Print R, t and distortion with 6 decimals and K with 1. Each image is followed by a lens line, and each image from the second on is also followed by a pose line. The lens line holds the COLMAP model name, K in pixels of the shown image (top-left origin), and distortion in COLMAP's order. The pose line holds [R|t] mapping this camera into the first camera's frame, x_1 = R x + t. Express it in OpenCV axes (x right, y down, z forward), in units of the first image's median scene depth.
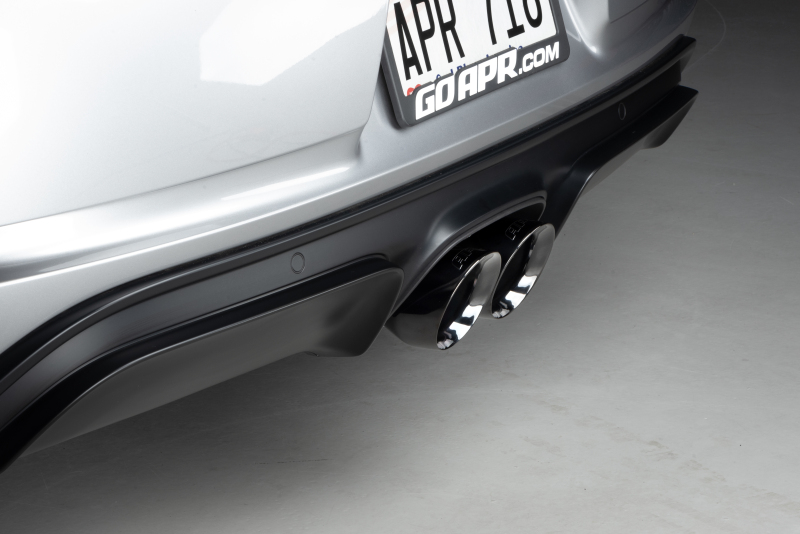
lens RADIAL K [[3196.0, 0, 400.0], [0, 3196.0, 267.0], [0, 0, 1]] dist [-0.195732, 1.869374]
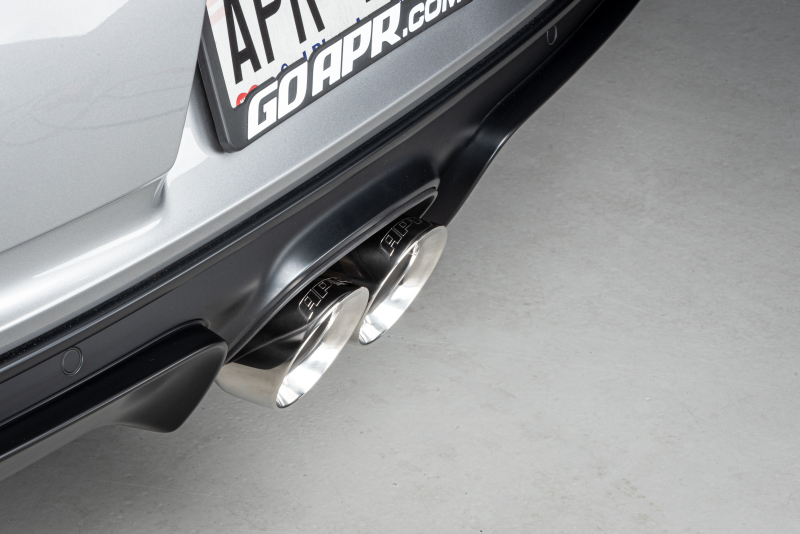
lens RADIAL K [[3196.0, 0, 400.0], [0, 3196.0, 267.0], [0, 0, 1]] dist [-0.195732, 1.869374]
pose [[0.999477, 0.032128, 0.003577, 0.036100], [-0.032168, 0.977531, 0.208323, -0.162359], [0.003197, -0.208329, 0.978054, 0.281363]]
